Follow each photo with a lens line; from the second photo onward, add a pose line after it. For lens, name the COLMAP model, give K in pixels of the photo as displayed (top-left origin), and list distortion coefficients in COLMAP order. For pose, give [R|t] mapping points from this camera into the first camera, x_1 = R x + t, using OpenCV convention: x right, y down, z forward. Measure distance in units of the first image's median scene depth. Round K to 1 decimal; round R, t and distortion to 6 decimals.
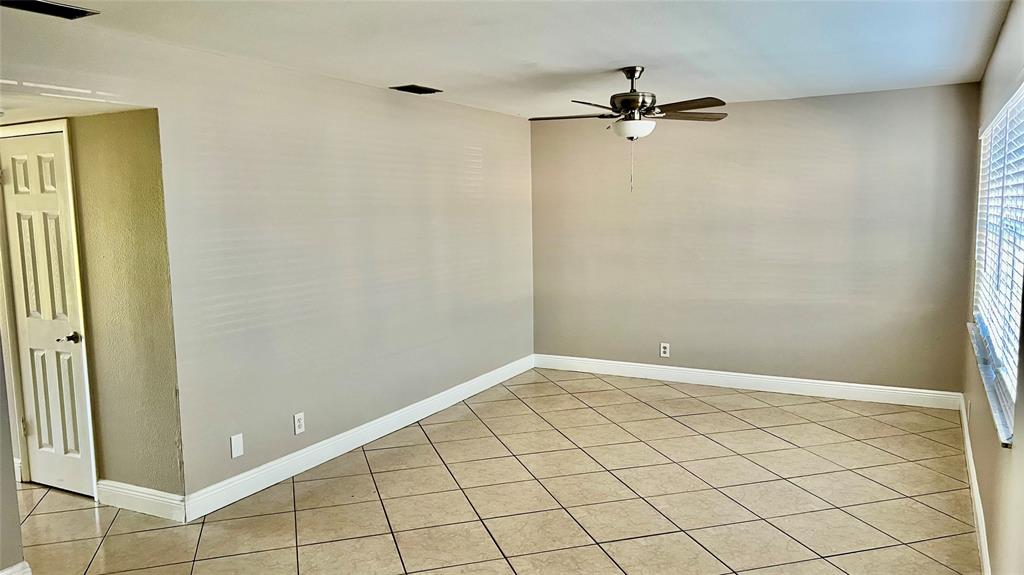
lens RADIAL K [[769.9, 0, 510.8], [0, 769.9, 288.2], [0, 0, 1]] dist [0.084413, 0.000097]
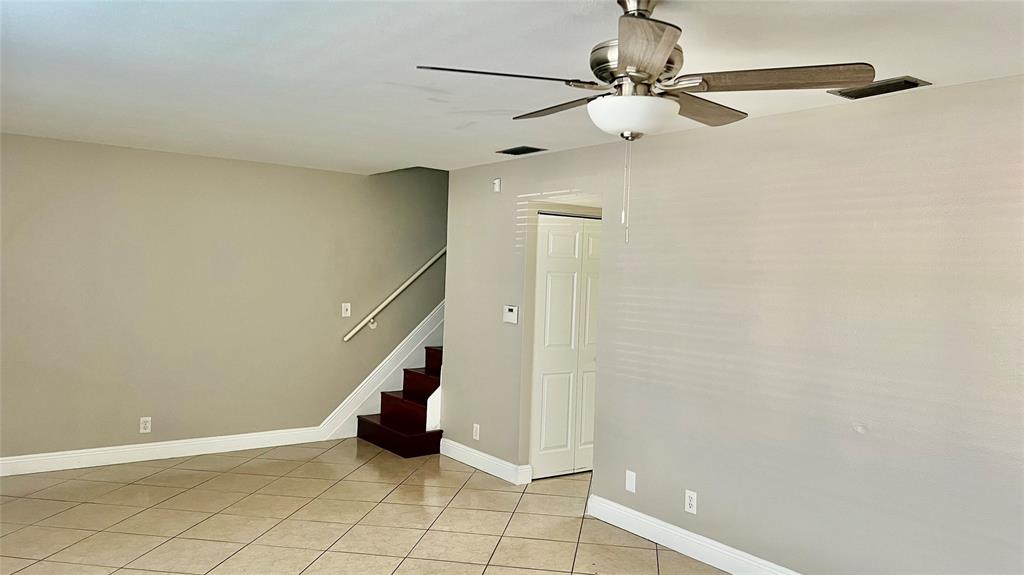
lens RADIAL K [[769.9, 0, 509.7], [0, 769.9, 288.7], [0, 0, 1]] dist [0.084413, 0.000097]
pose [[-0.440245, 0.032174, -0.897301, 0.675049], [-0.112363, 0.989527, 0.090609, -0.143470], [0.890819, 0.140714, -0.432019, 1.225150]]
